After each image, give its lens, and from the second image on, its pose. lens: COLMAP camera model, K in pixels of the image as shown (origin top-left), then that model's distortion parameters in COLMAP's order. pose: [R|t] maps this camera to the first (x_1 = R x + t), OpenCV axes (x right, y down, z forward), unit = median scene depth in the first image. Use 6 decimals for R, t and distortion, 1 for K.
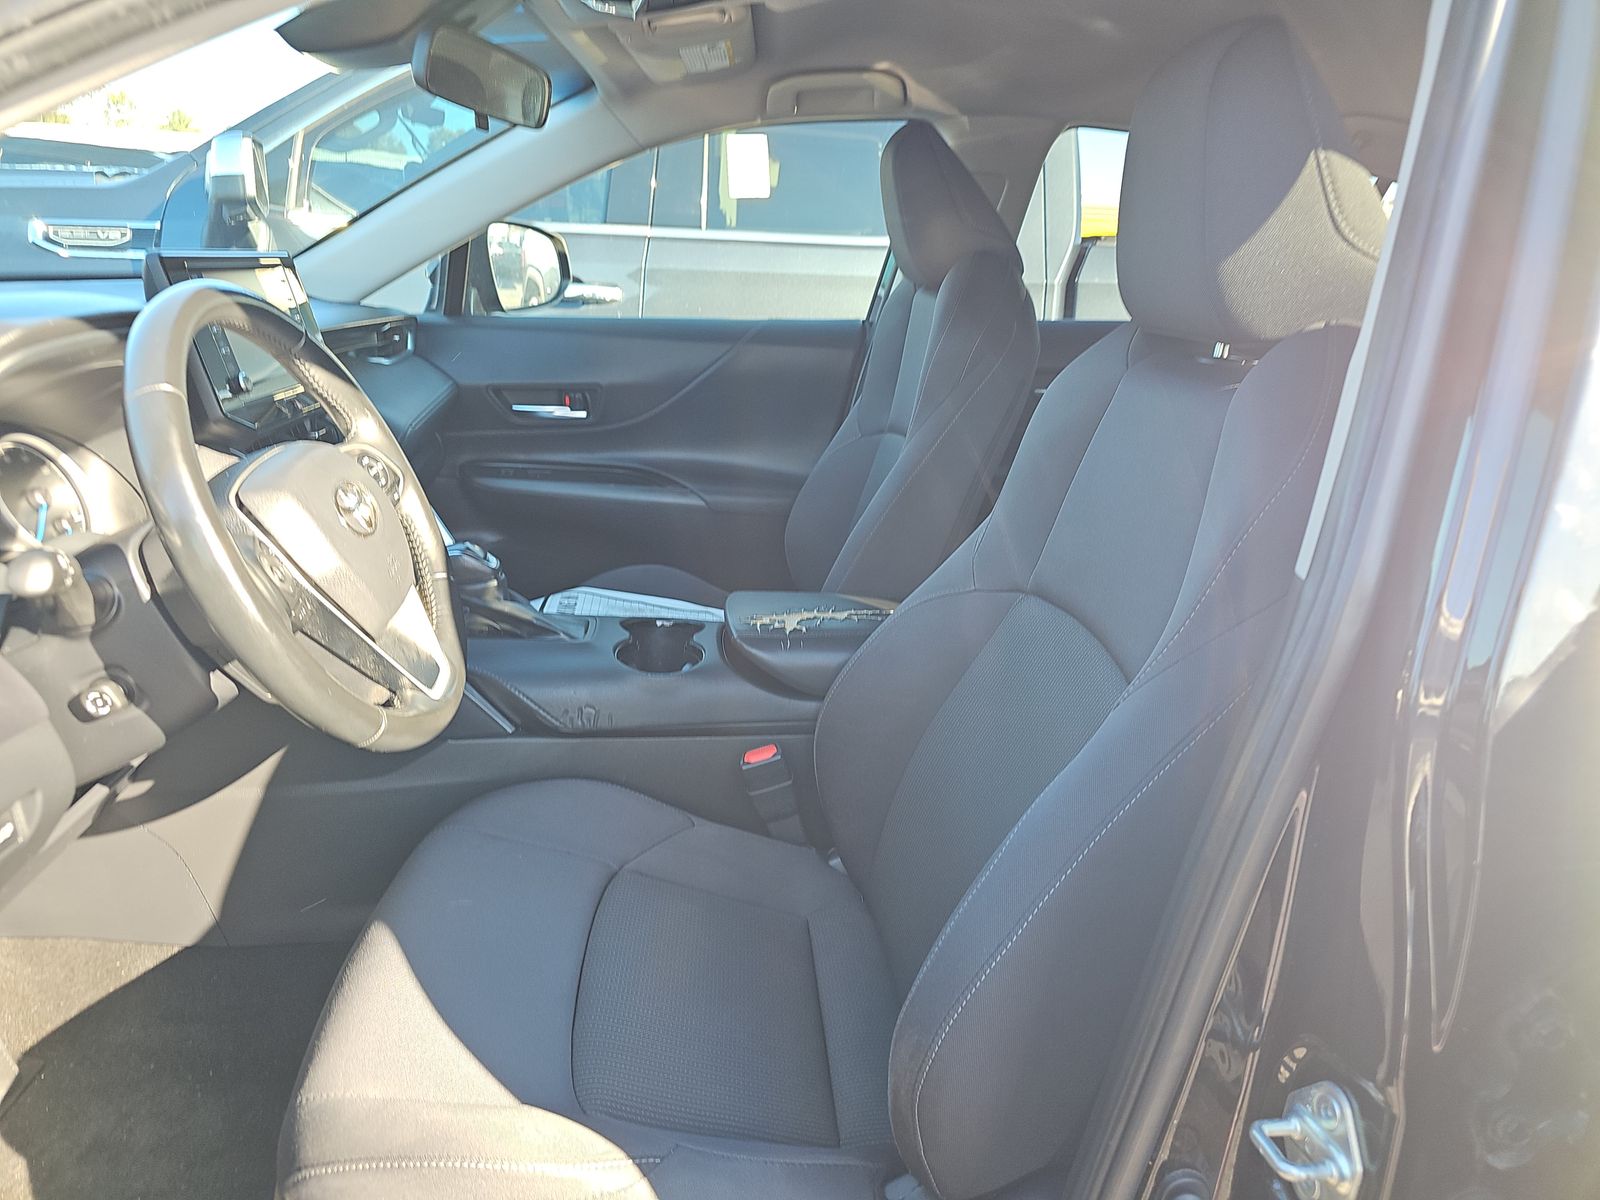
lens RADIAL K [[1074.7, 0, 821.6], [0, 1074.7, 600.9], [0, 0, 1]] dist [0.058288, -0.065375]
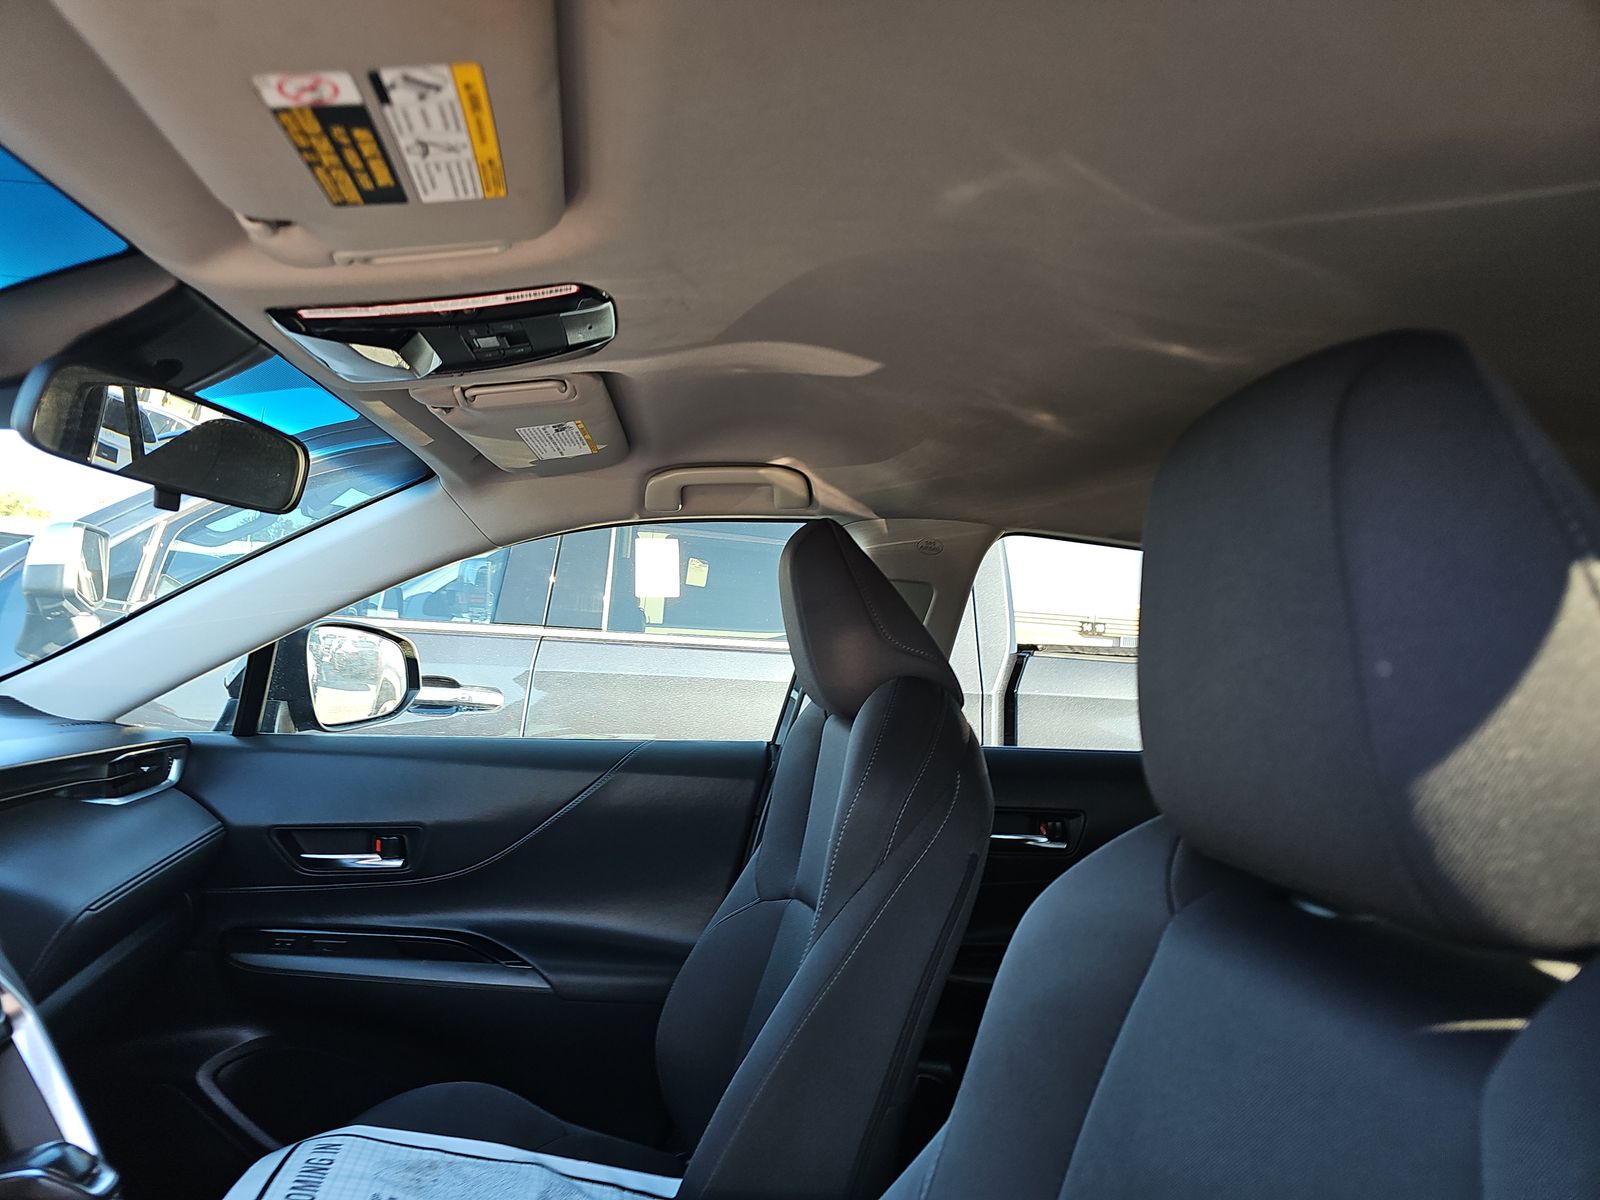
lens RADIAL K [[1071.7, 0, 800.0], [0, 1071.7, 600.0], [0, 0, 1]] dist [0.308139, -0.000230]
pose [[0.999122, 0.019201, 0.037242, 0.028998], [-0.005134, 0.938224, -0.345991, -0.075433], [-0.041585, 0.345496, 0.937498, 0.184396]]
